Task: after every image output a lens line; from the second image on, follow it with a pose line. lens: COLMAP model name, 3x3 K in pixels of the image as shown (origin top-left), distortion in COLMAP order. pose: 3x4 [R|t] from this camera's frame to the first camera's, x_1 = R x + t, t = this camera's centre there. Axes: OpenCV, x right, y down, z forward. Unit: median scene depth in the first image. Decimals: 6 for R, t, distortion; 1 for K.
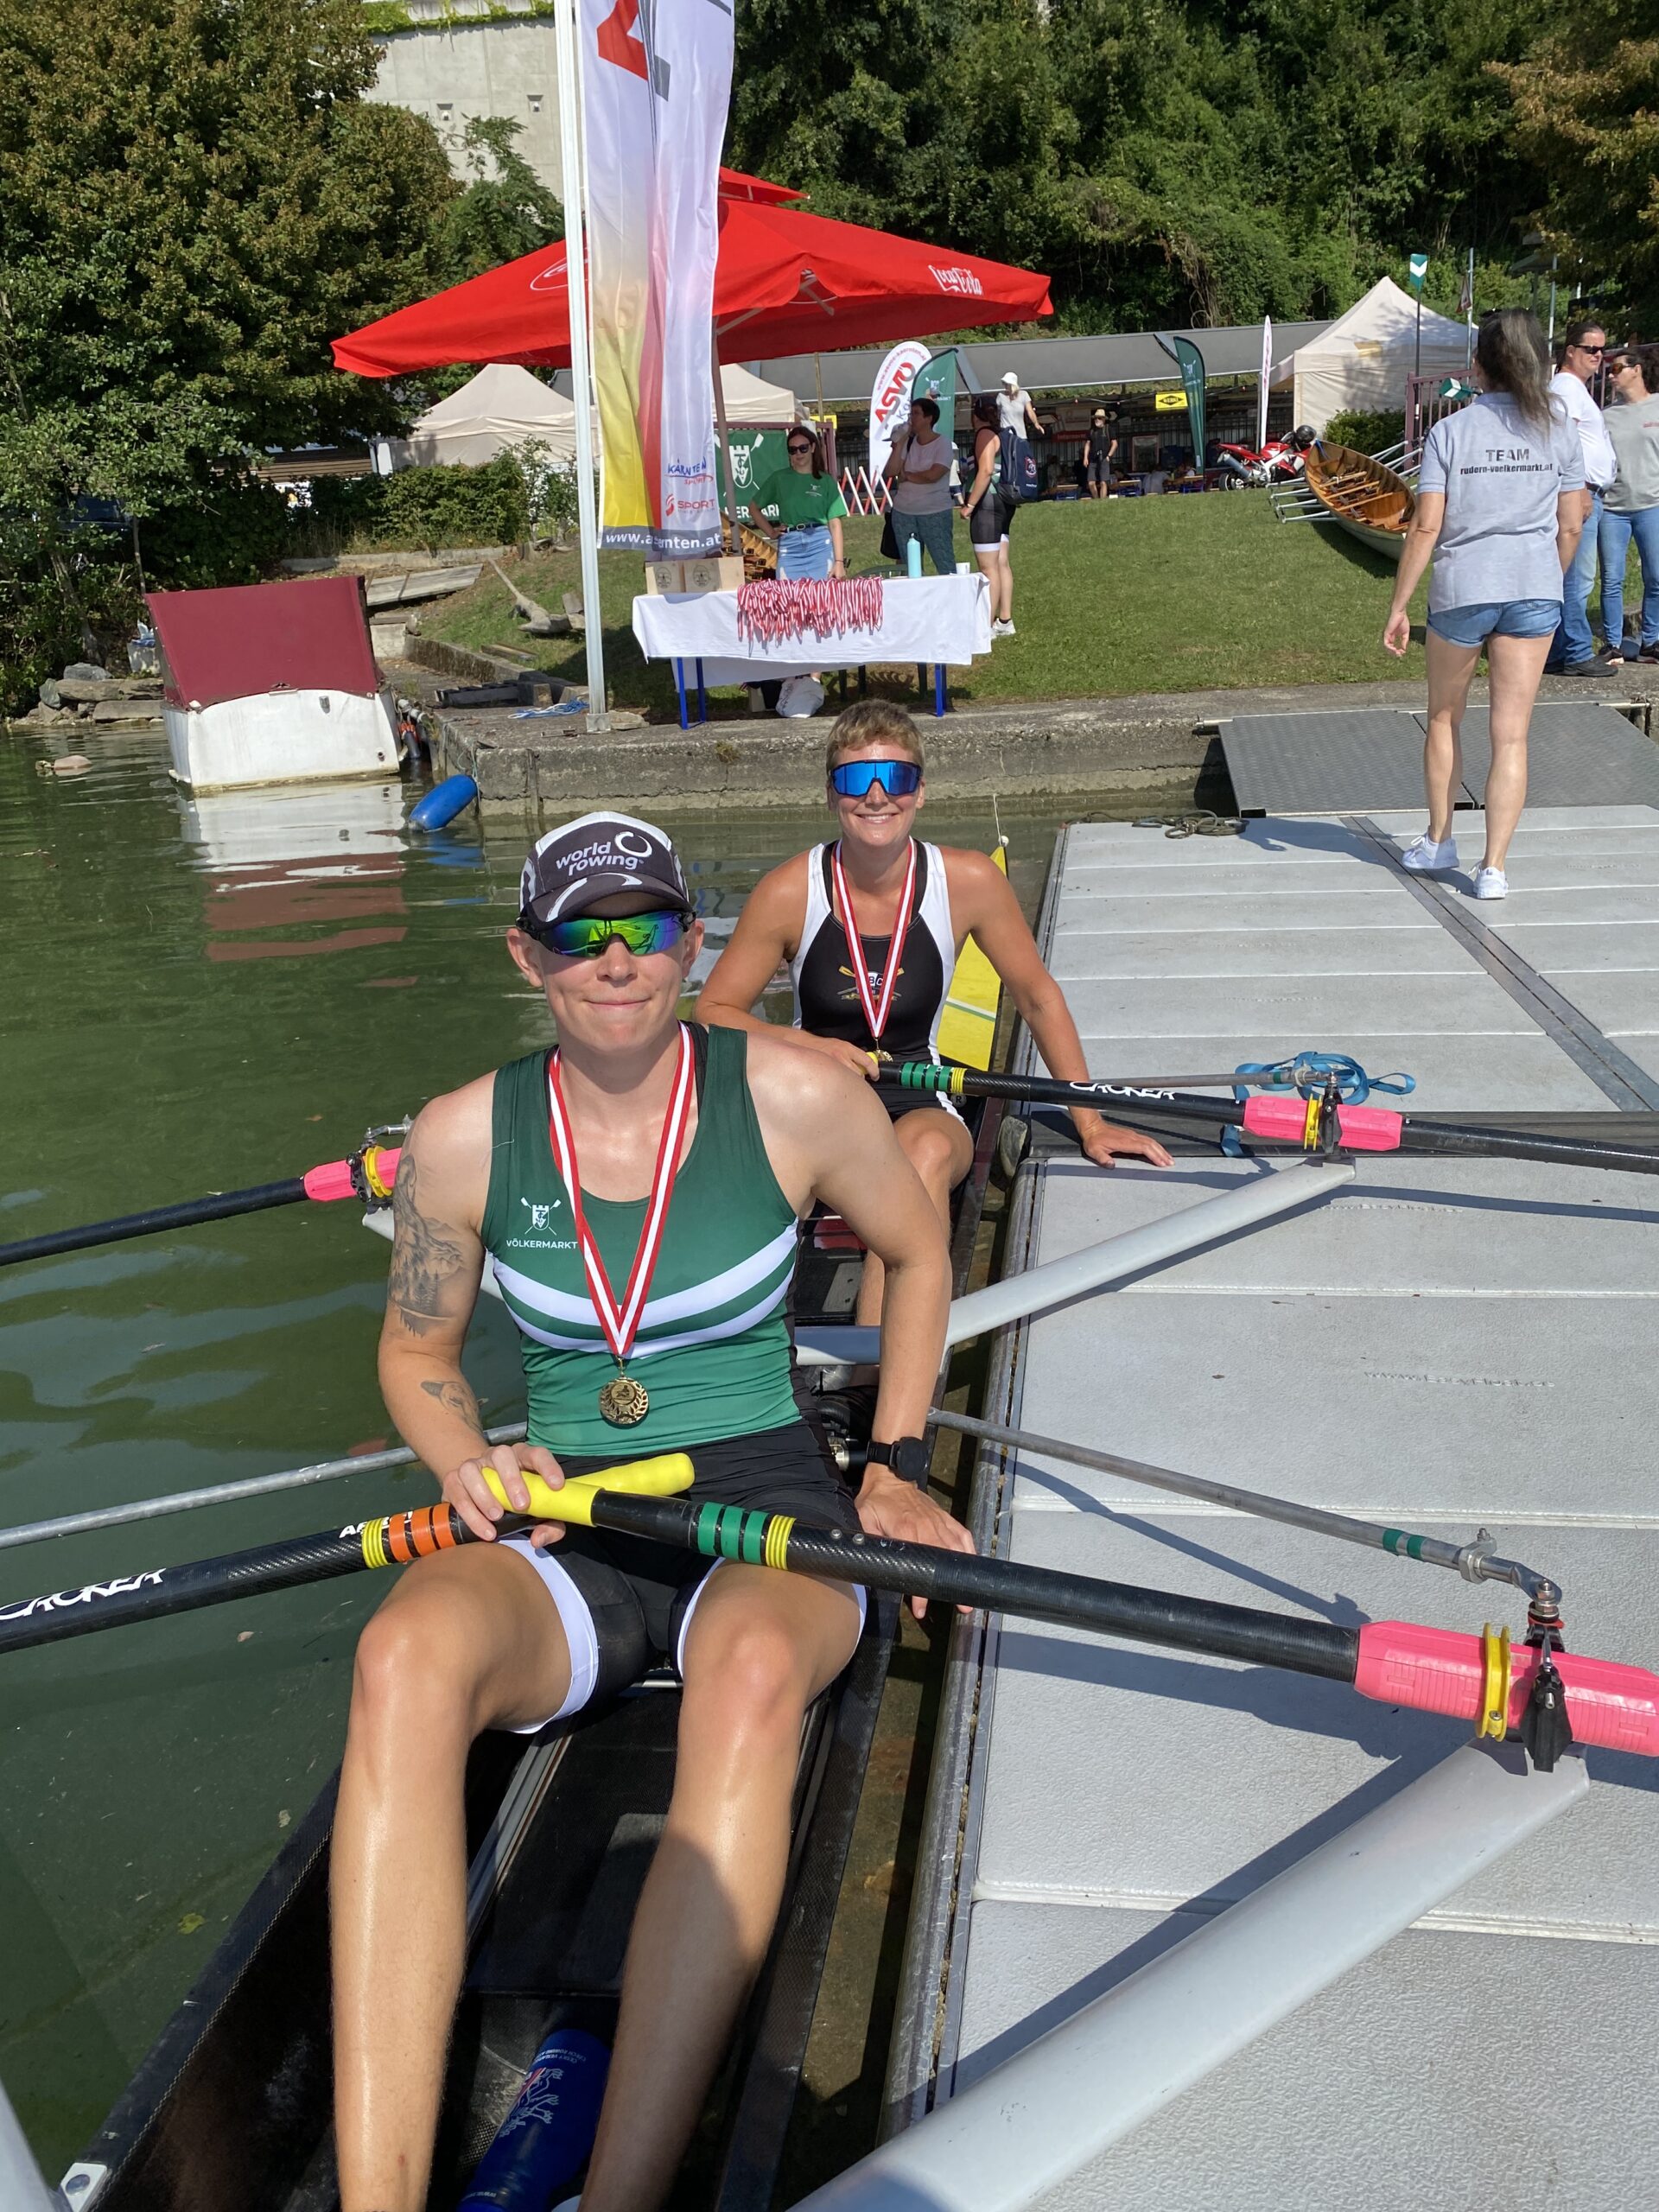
lens RADIAL K [[1676.3, 0, 817.1], [0, 1676.3, 1094.7], [0, 0, 1]] dist [0.008272, -0.006315]
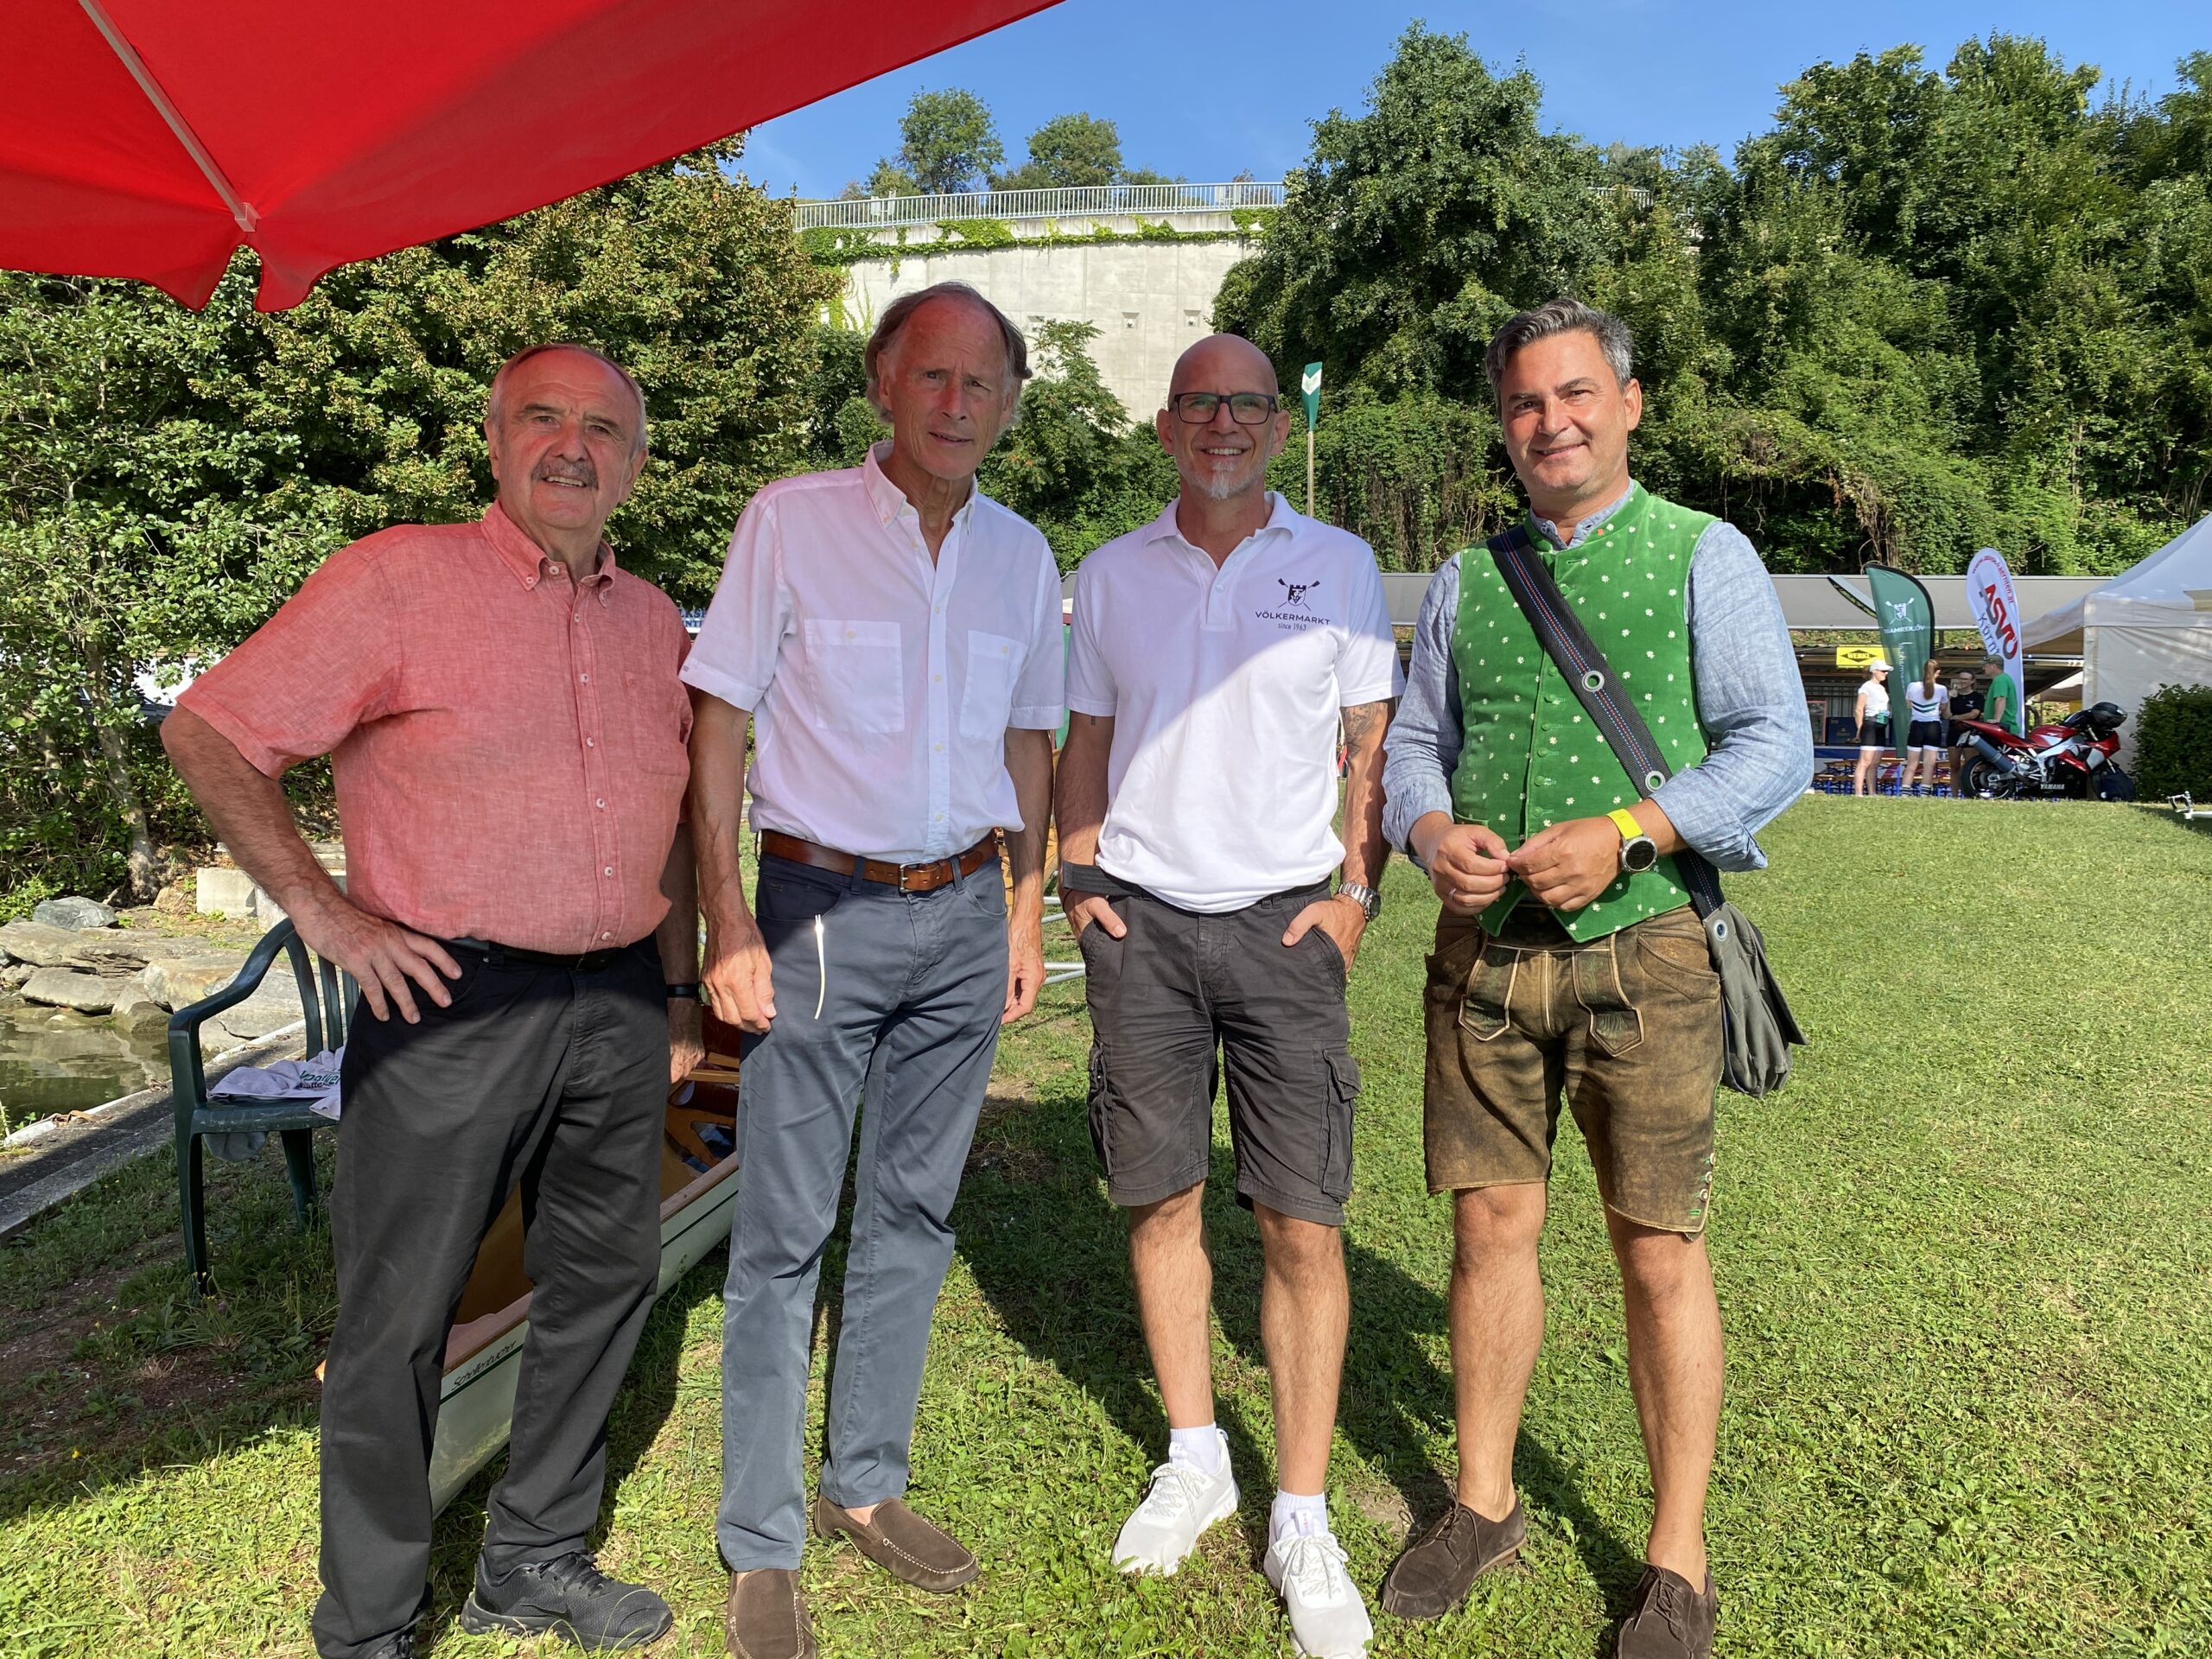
lens RADIAL K [[1676.3, 0, 1164.2], [0, 1676.3, 860.1], [0, 0, 1]] dist [0.008272, -0.006315]
pose [[0.983653, 0.094690, -0.153171, 0.057567], [-0.131168, 0.959537, -0.249166, -0.172296], [0.123380, 0.265184, 0.956271, 0.459556]]
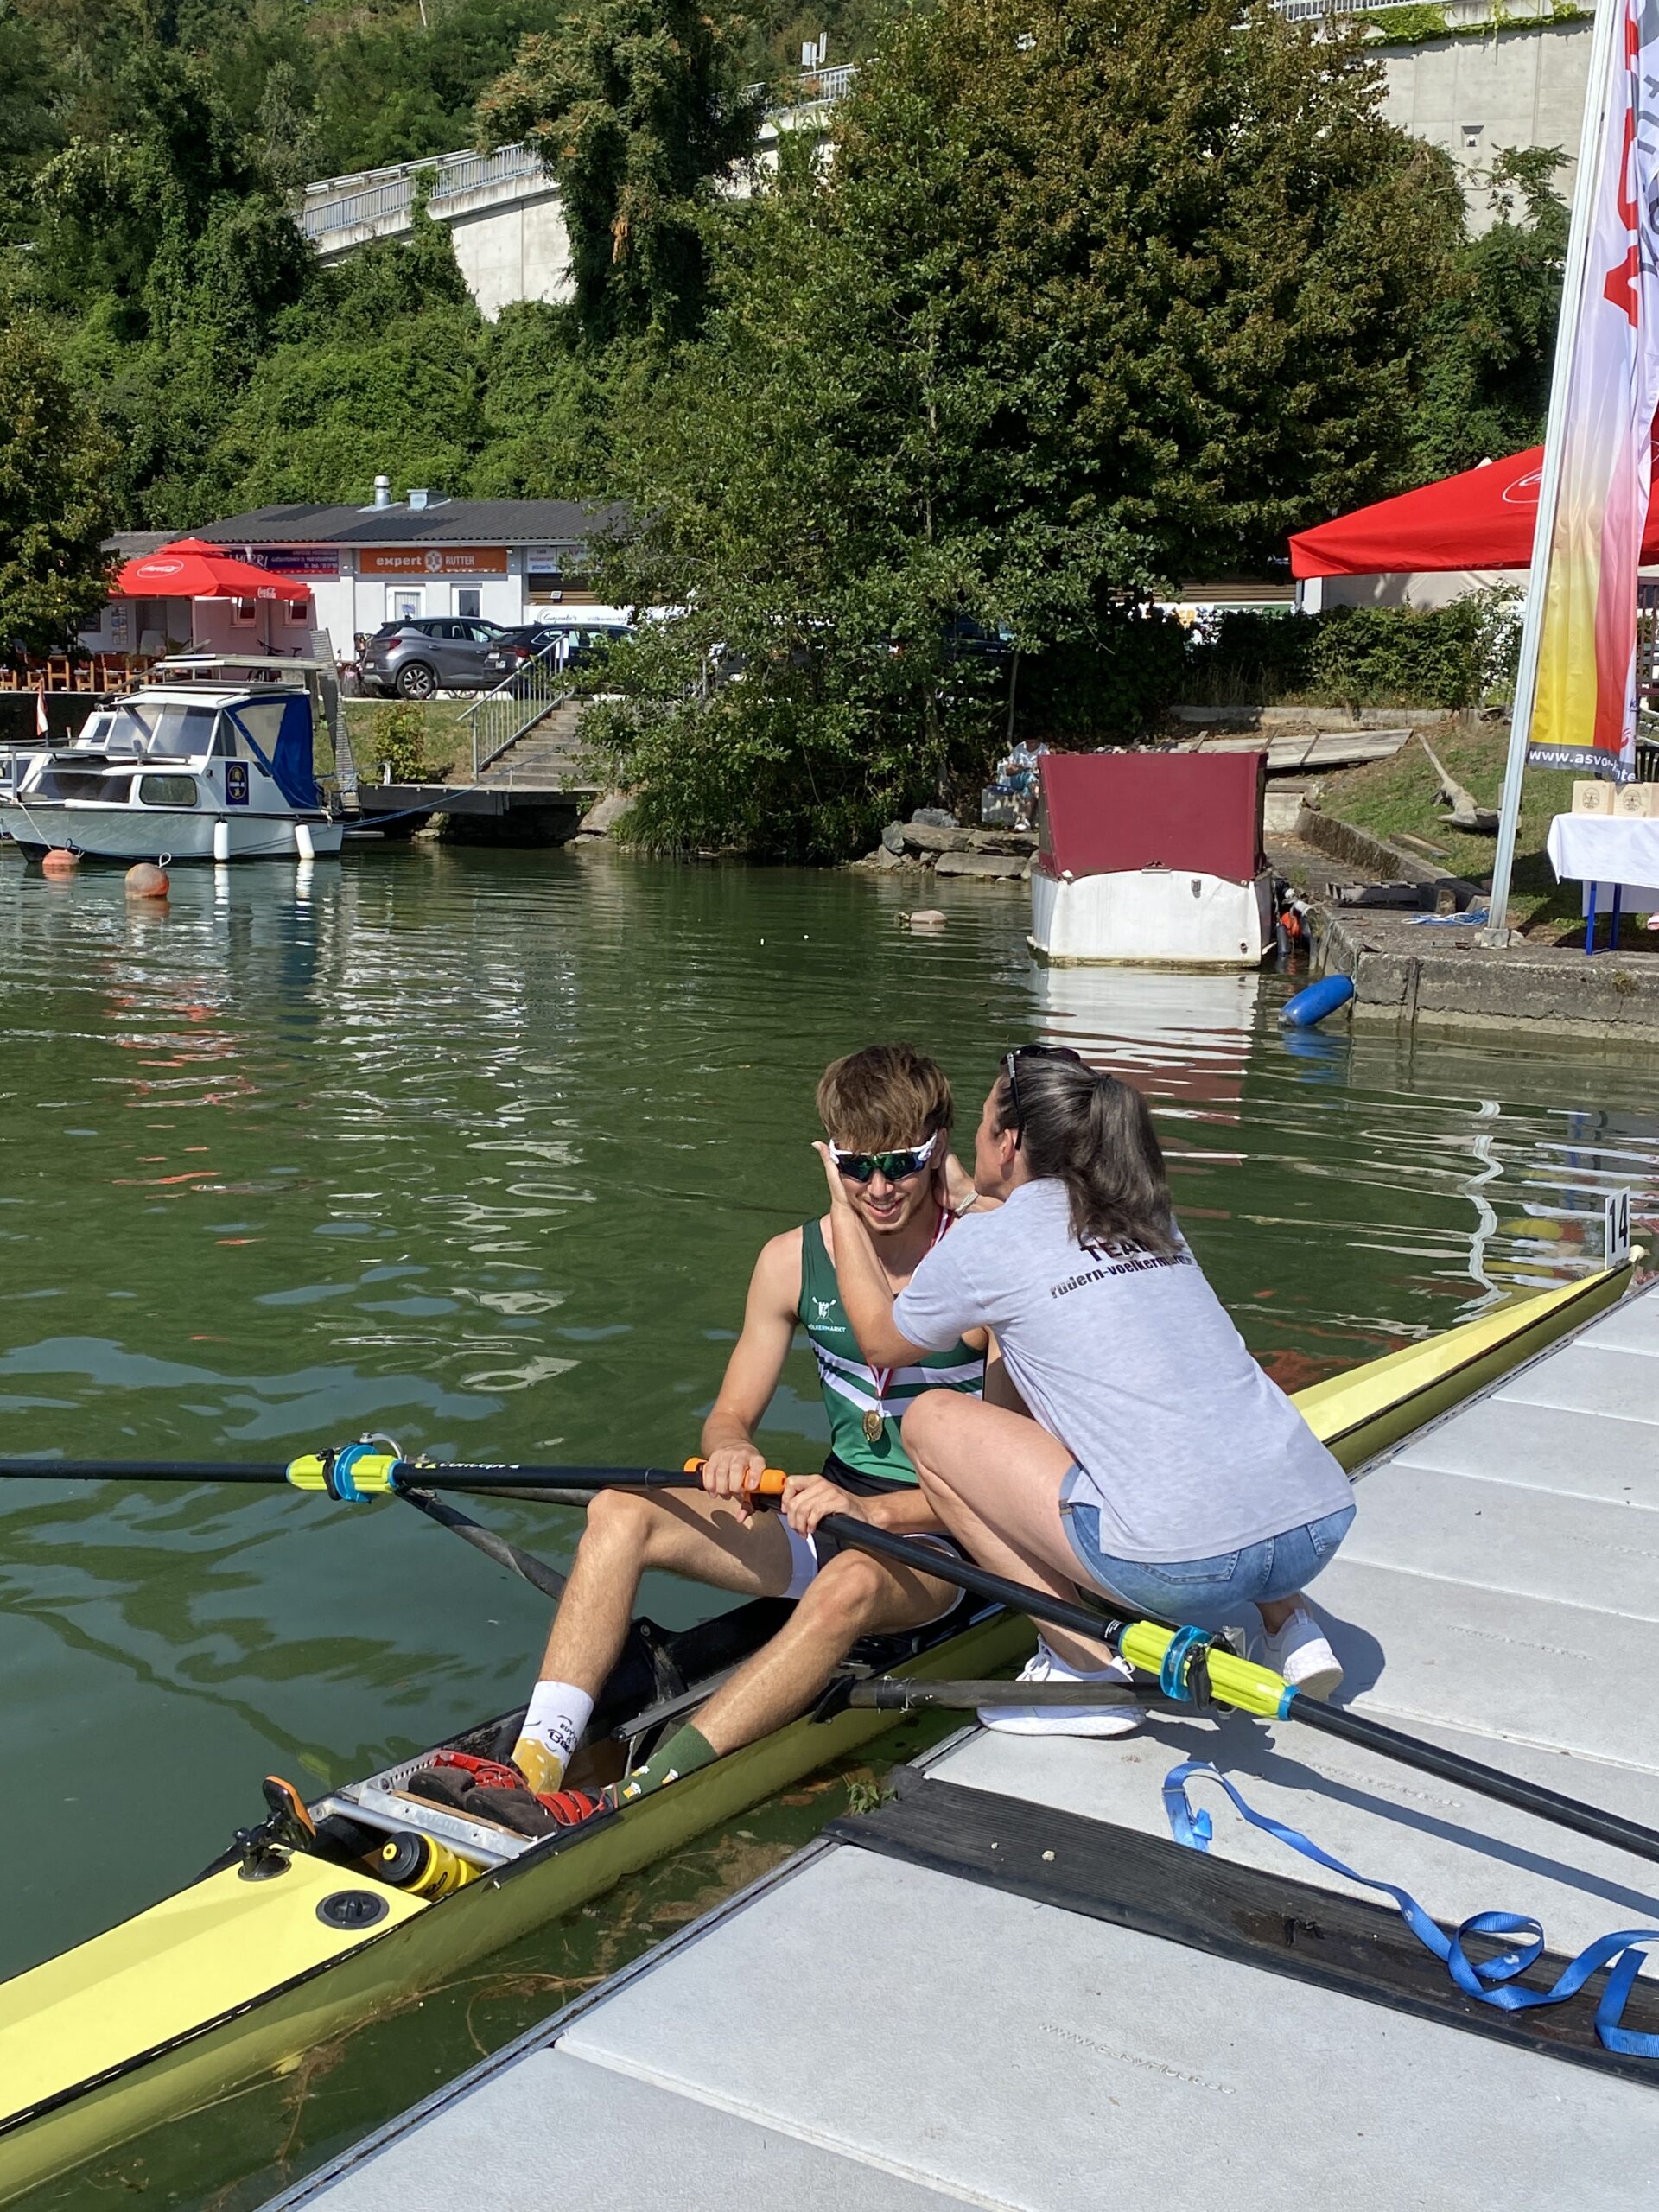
lens RADIAL K [[2468.6, 0, 833.6], [0, 2468.6, 1114.0], [0, 0, 1]] dist [0.237436, -0.713442]
pose [[0.911985, 0.139485, -0.385781, 0.041178], [-0.190871, 0.976703, -0.098076, 0.039839], [0.363114, 0.163078, 0.917363, -0.194637]]
